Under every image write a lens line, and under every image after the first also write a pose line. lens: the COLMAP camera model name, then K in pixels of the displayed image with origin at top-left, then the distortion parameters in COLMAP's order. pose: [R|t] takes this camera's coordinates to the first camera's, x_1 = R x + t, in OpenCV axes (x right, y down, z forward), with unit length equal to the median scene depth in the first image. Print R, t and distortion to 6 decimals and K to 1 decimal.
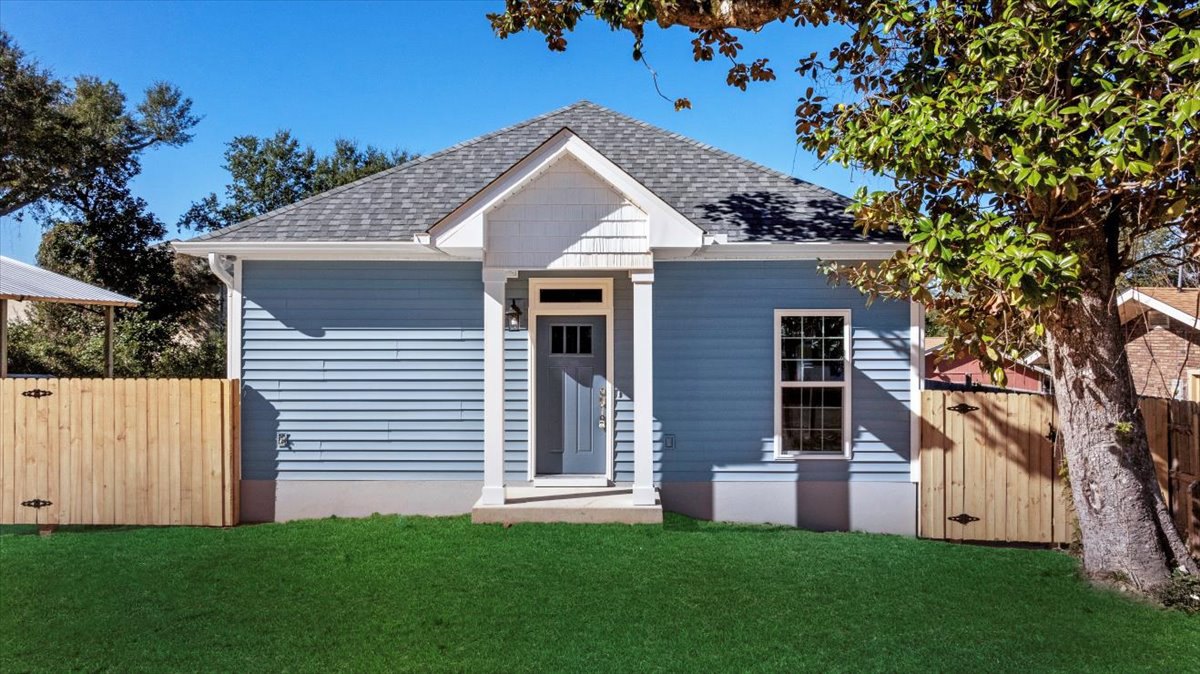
lens RADIAL K [[839.6, 0, 600.0], [0, 839.6, 337.0], [0, 0, 1]] dist [-0.013957, 0.001426]
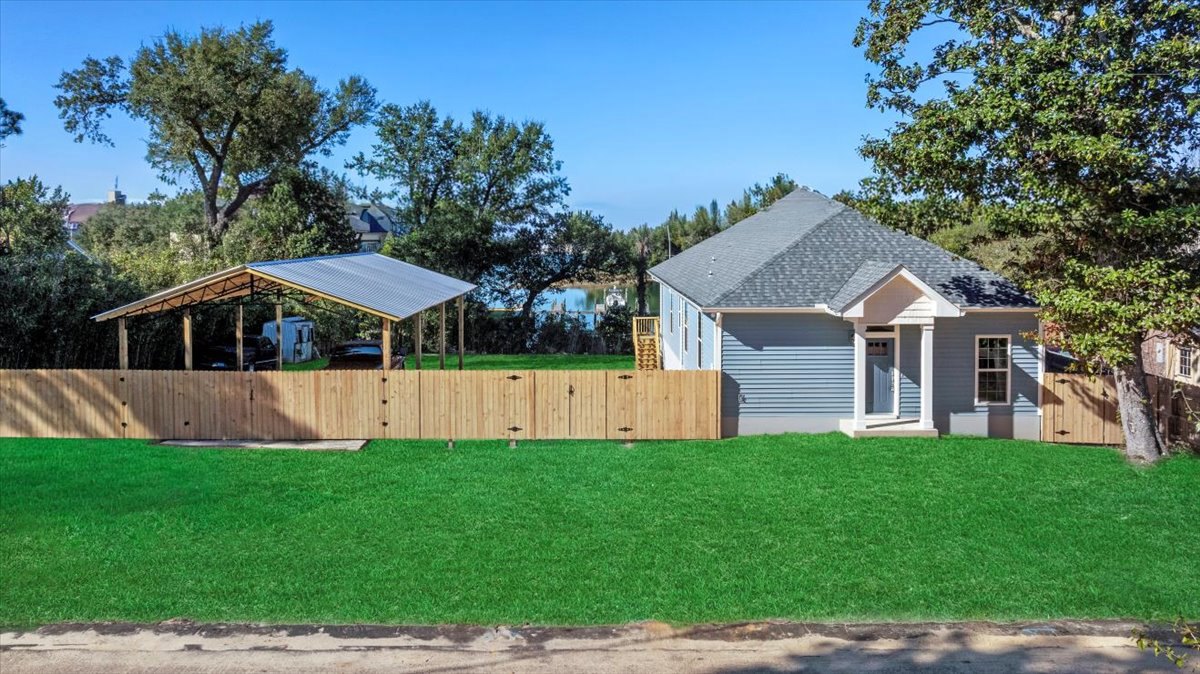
lens RADIAL K [[851.0, 0, 596.1], [0, 851.0, 266.4], [0, 0, 1]] dist [-0.005096, -0.001929]
pose [[0.999682, -0.003460, 0.024995, -0.802967], [0.002413, 0.999124, 0.041784, -0.298117], [-0.025118, -0.041710, 0.998814, -1.111294]]
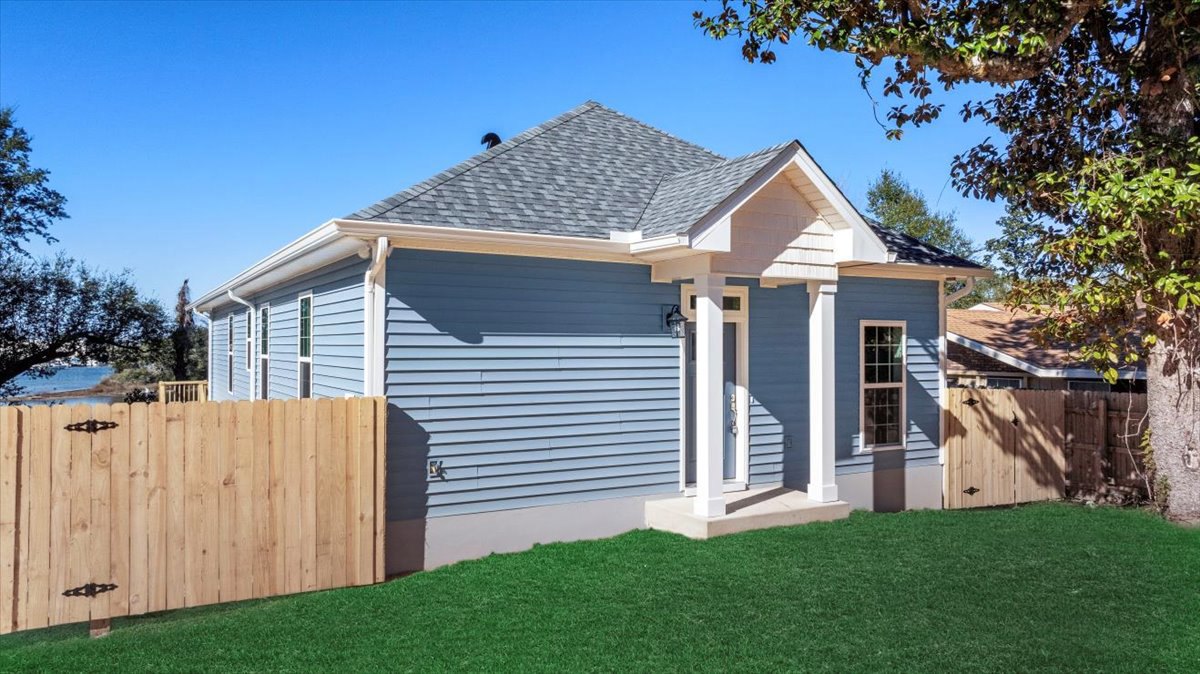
lens RADIAL K [[839.6, 0, 600.0], [0, 839.6, 337.0], [0, 0, 1]] dist [-0.013957, 0.001426]
pose [[0.858412, 0.006575, 0.512919, -0.671610], [-0.002432, 0.999959, -0.008748, 0.000561], [-0.512955, 0.006262, 0.858393, 0.210881]]
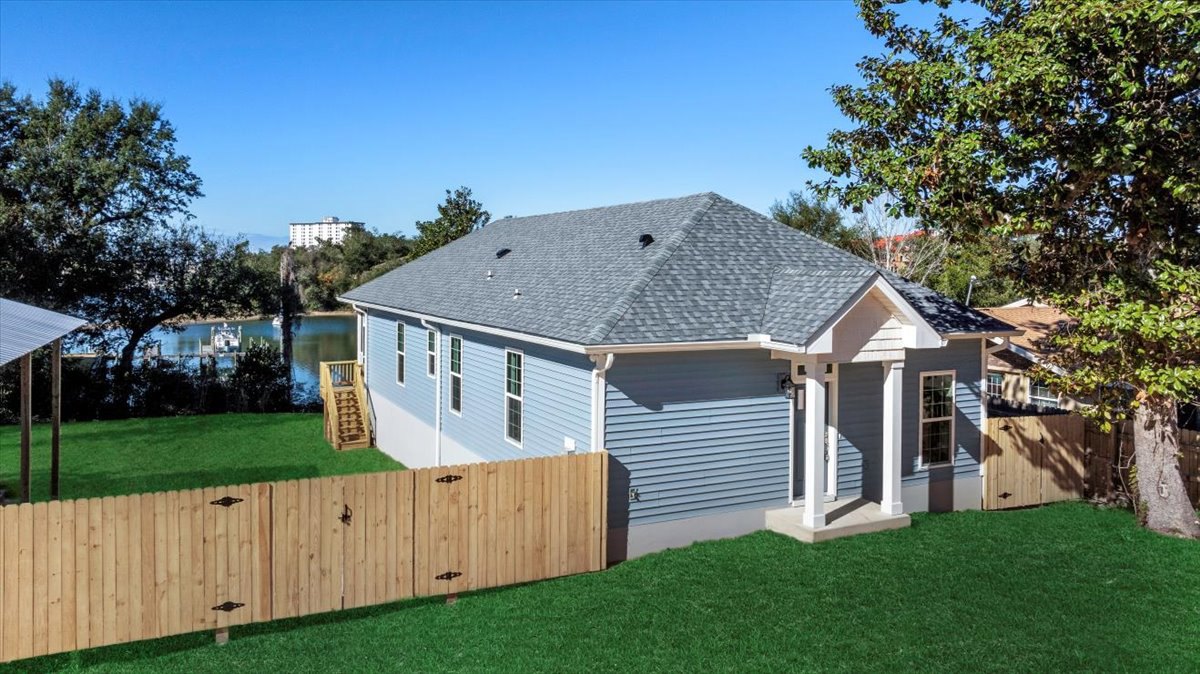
lens RADIAL K [[853.0, 0, 579.1], [0, 853.0, 279.7], [0, 0, 1]] dist [-0.006556, -0.004087]
pose [[0.895090, -0.001292, 0.445883, -1.035142], [-0.006113, 0.999866, 0.015169, -0.220634], [-0.445843, -0.016303, 0.894963, -0.104977]]
